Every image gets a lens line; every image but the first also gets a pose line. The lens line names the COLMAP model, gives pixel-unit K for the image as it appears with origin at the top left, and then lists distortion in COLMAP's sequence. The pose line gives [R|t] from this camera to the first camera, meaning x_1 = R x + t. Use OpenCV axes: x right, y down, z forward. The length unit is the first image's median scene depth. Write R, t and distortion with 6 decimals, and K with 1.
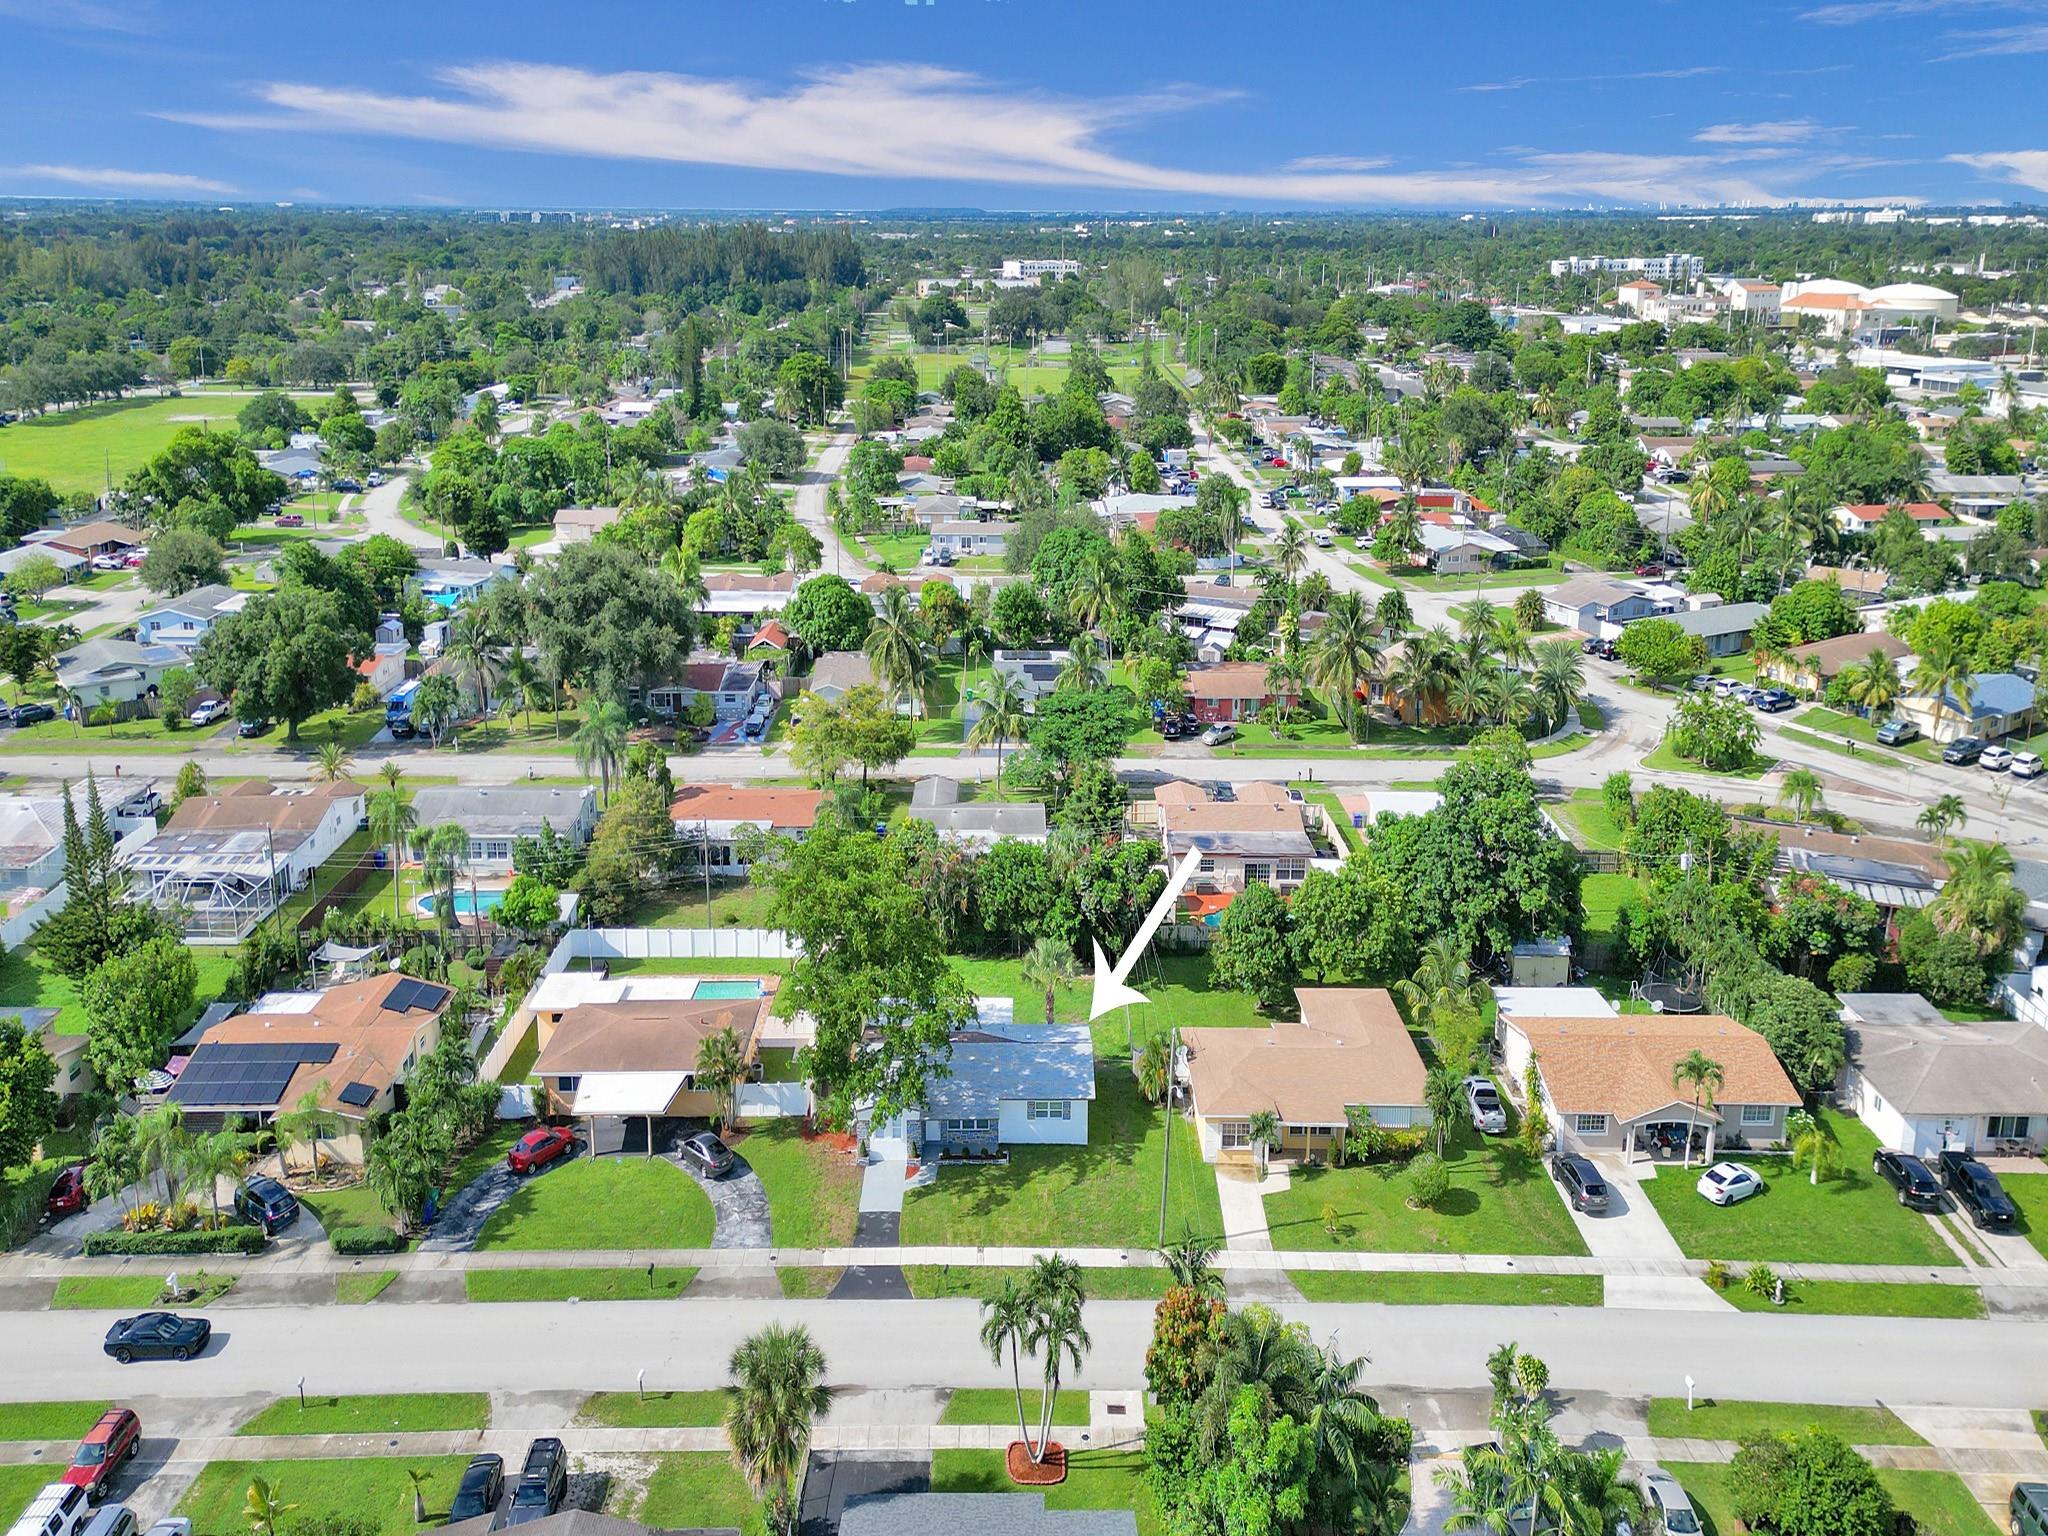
lens RADIAL K [[1561.2, 0, 1024.0], [0, 1561.2, 768.0], [0, 0, 1]] dist [0.132033, 0.002687]
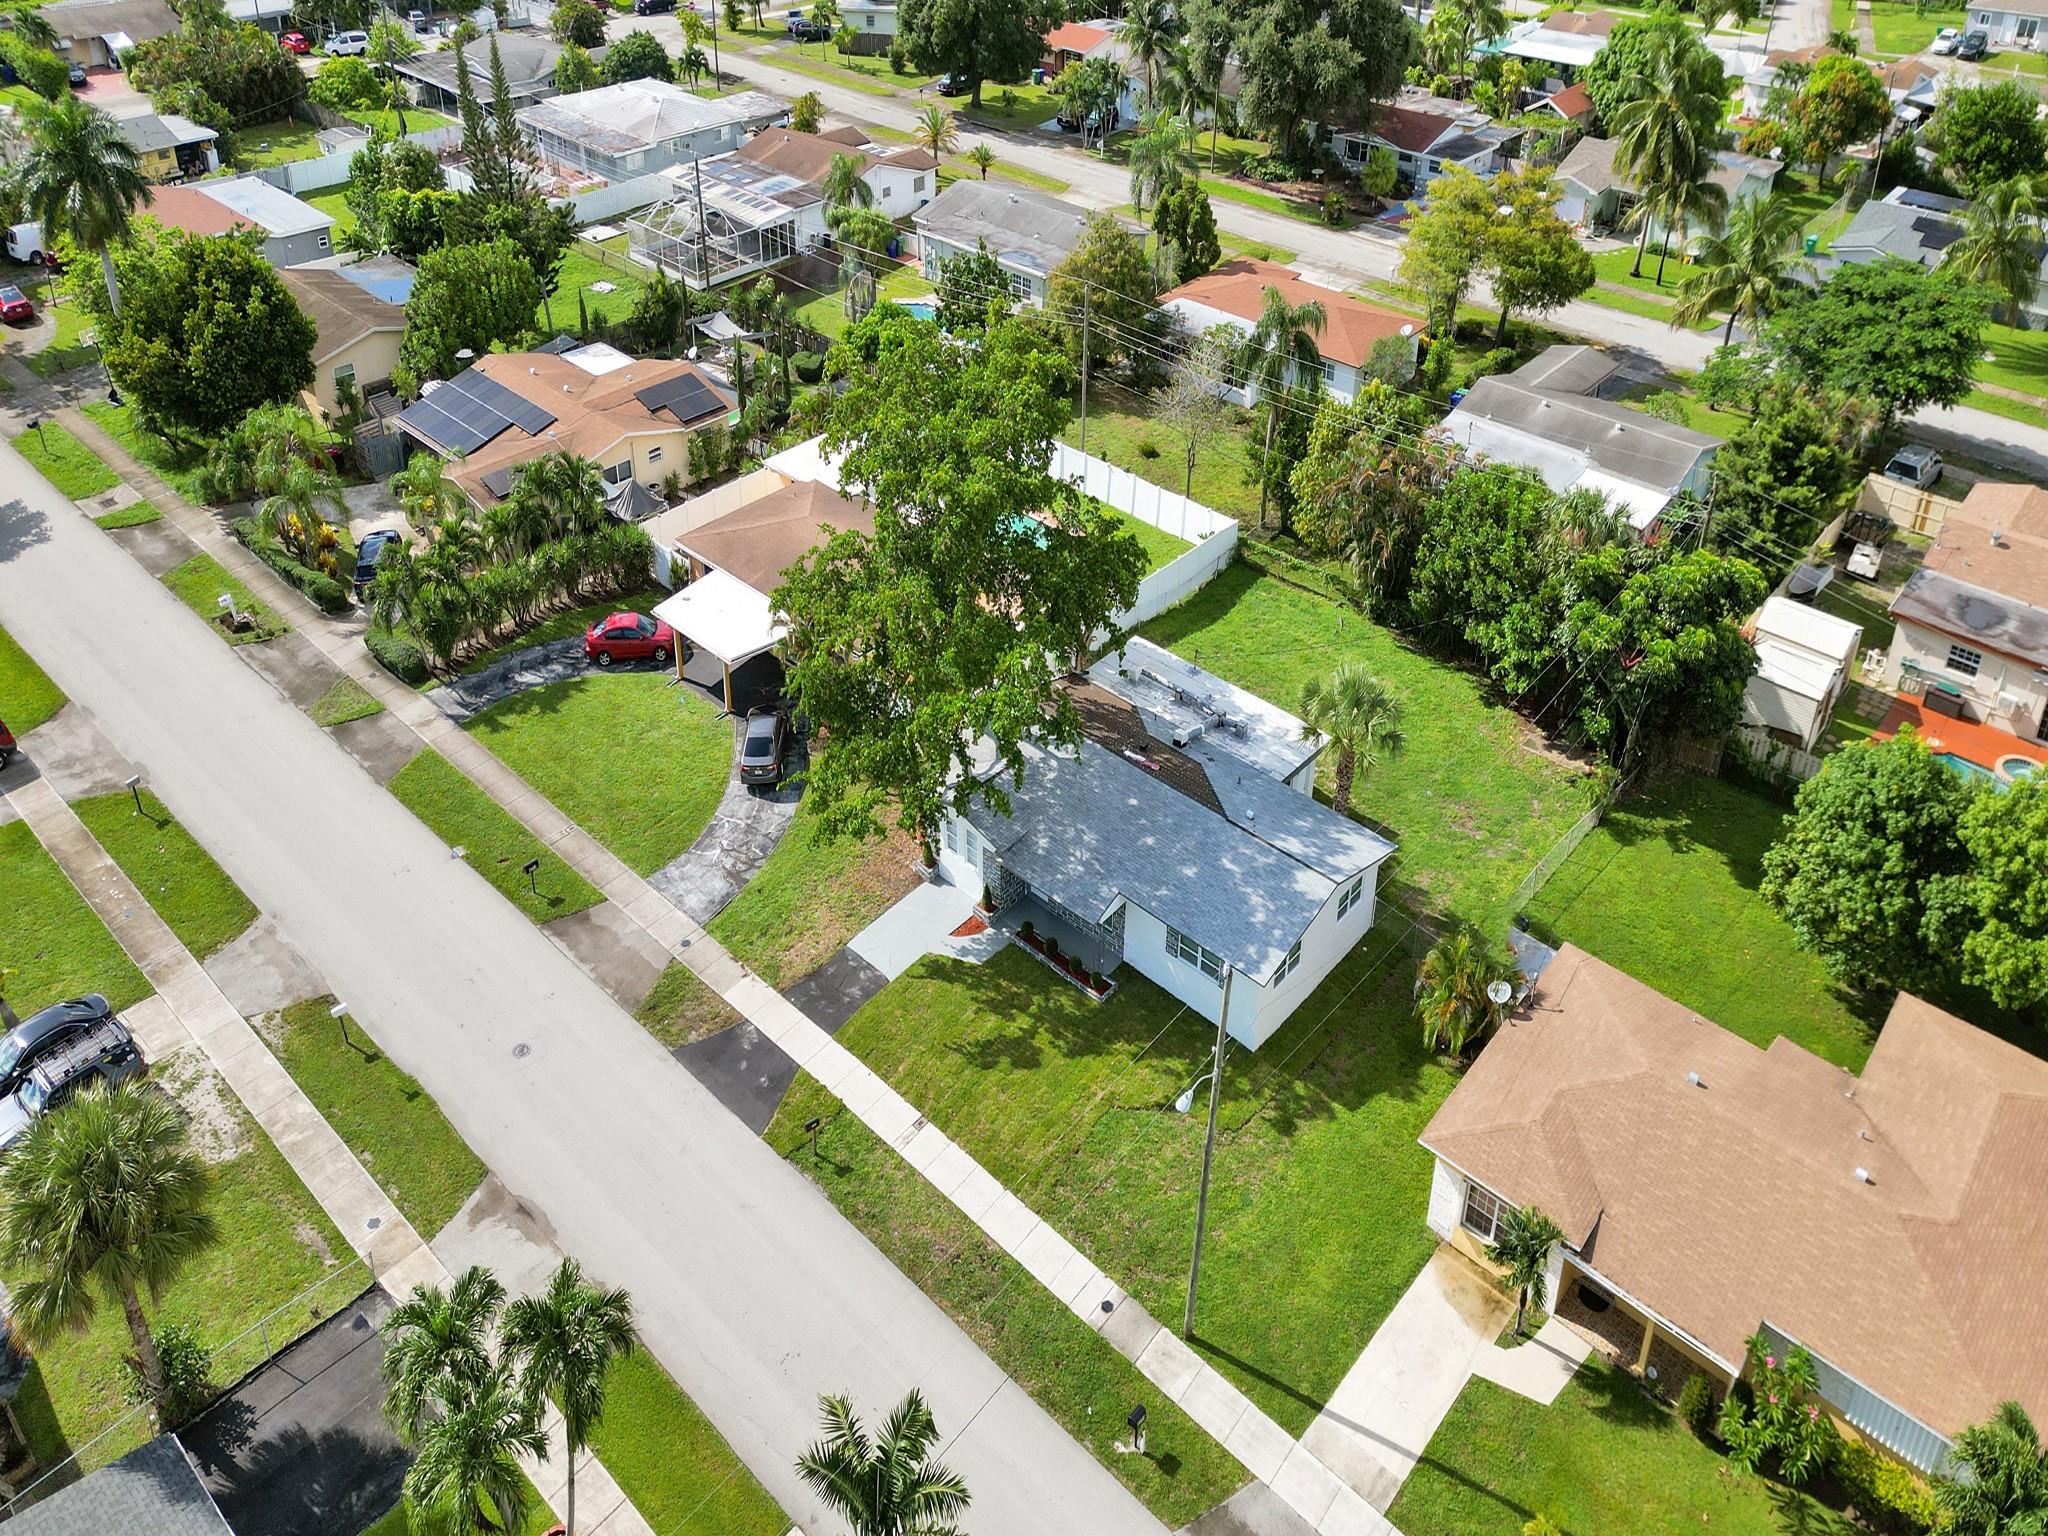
lens RADIAL K [[1403.7, 0, 1027.9], [0, 1403.7, 620.5], [0, 0, 1]] dist [0.084075, -0.001617]
pose [[0.744653, 0.404198, -0.531146, 0.185579], [-0.260956, 0.908748, 0.325697, -0.032976], [0.614324, -0.103926, 0.782180, 0.603206]]
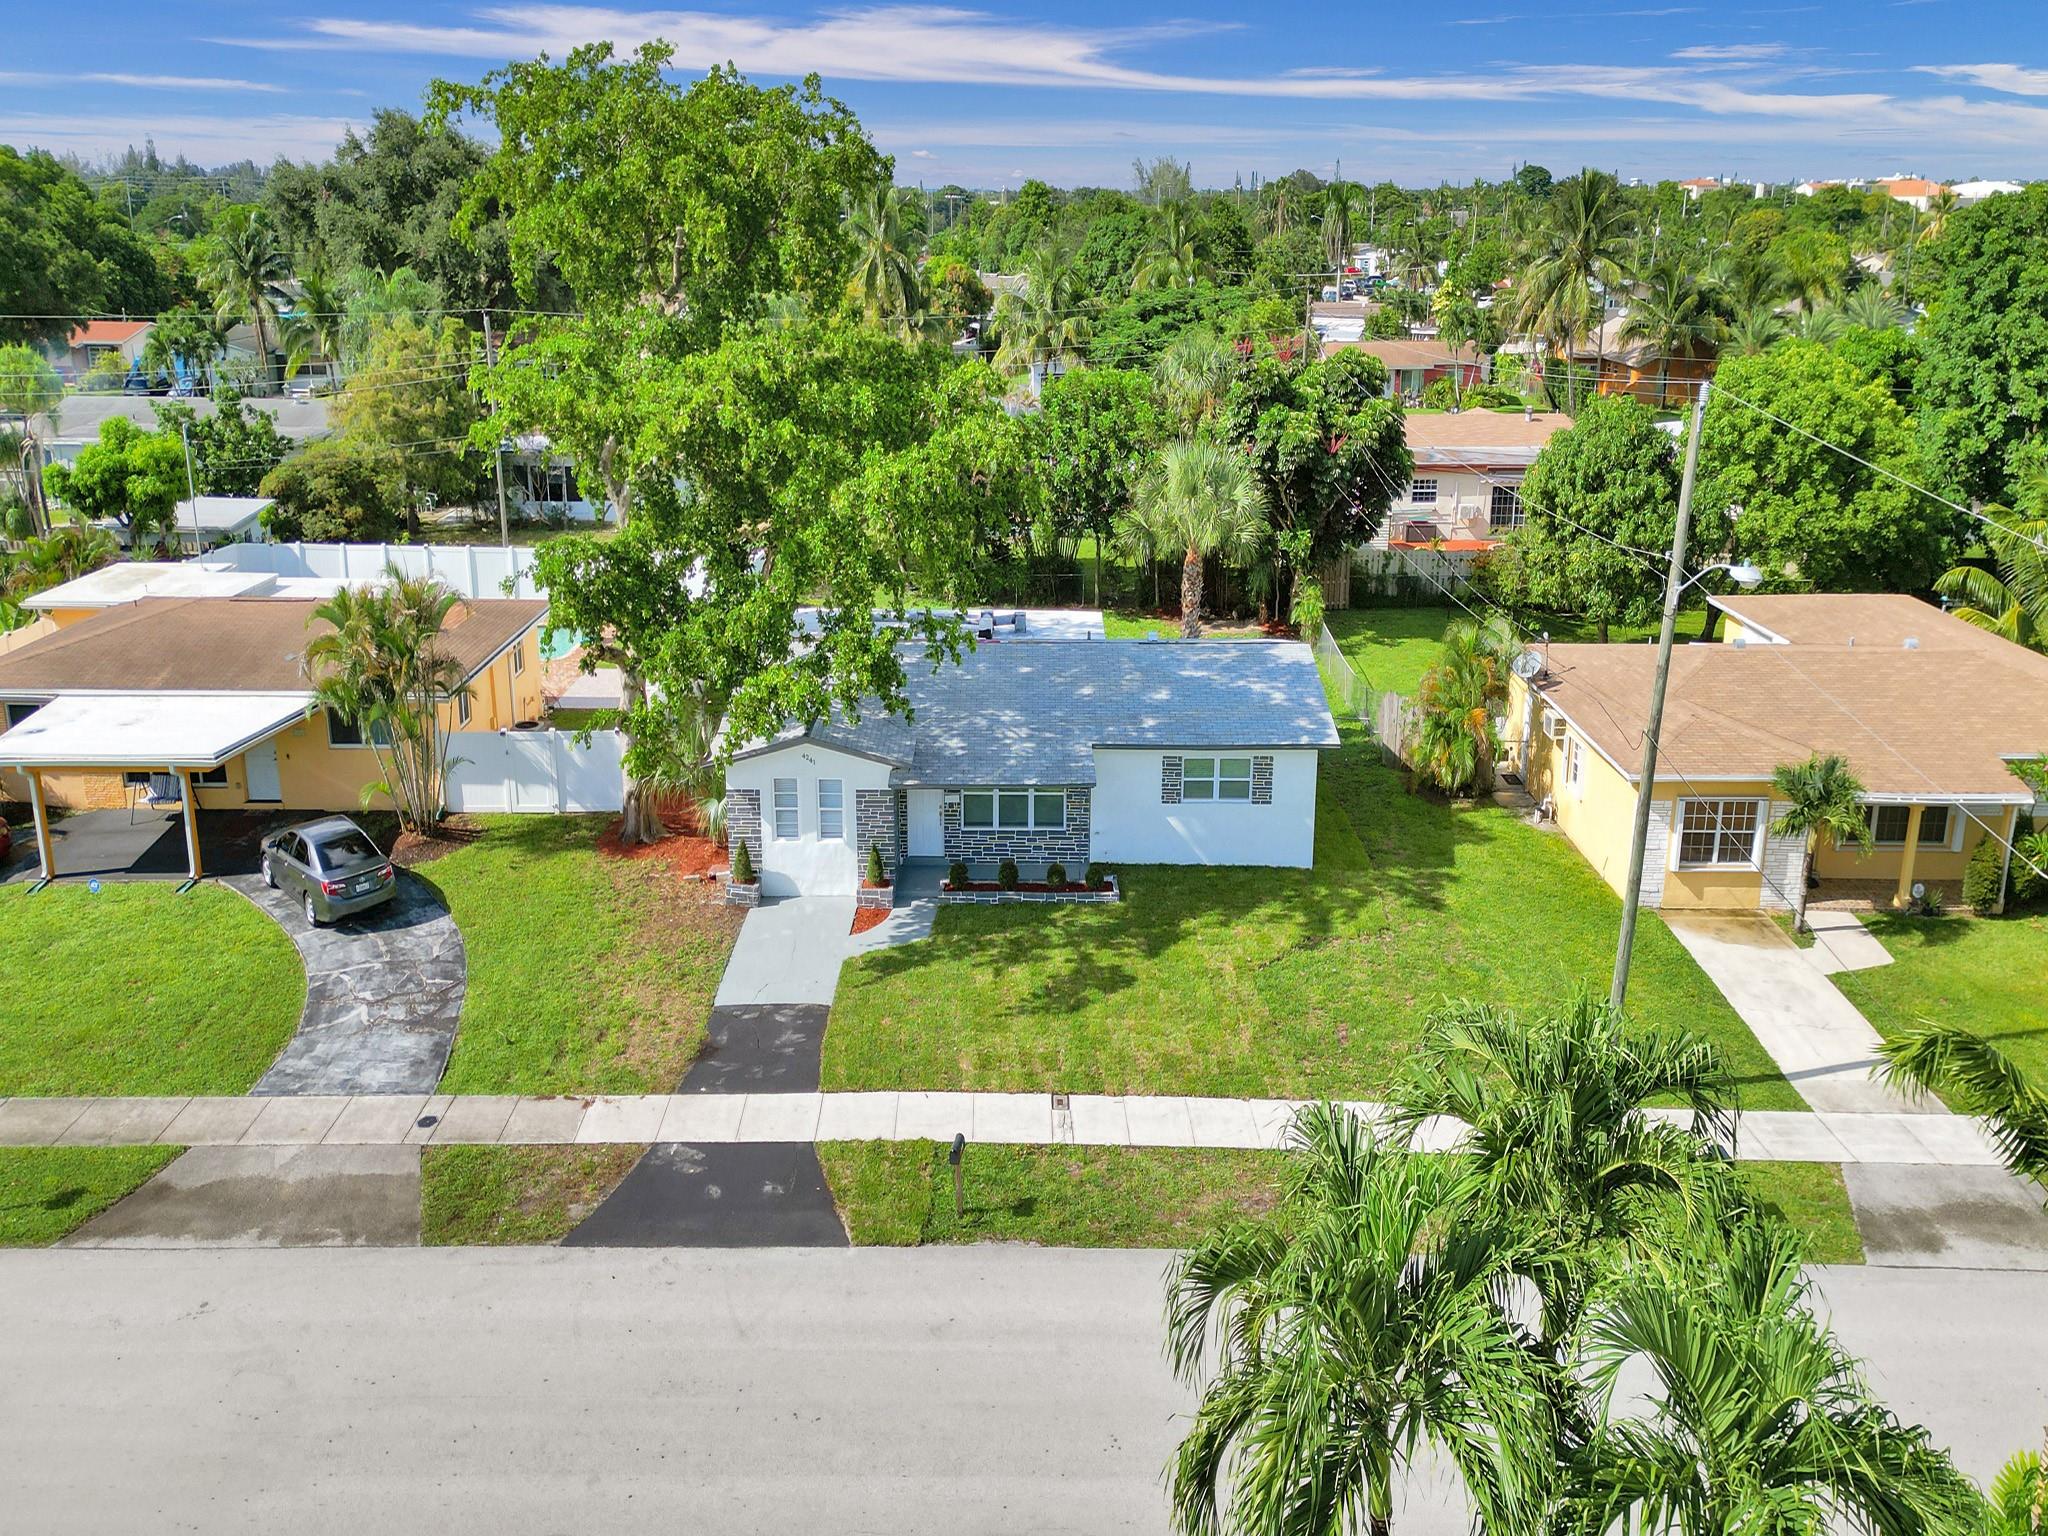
lens RADIAL K [[1454.7, 0, 1024.0], [0, 1454.7, 768.0], [0, 0, 1]] dist [0.054793, 0.001633]
pose [[0.999985, 0.002665, -0.004775, -0.032209], [-0.002635, 0.999976, 0.006347, 0.217808], [0.004791, -0.006334, 0.999968, 0.650389]]
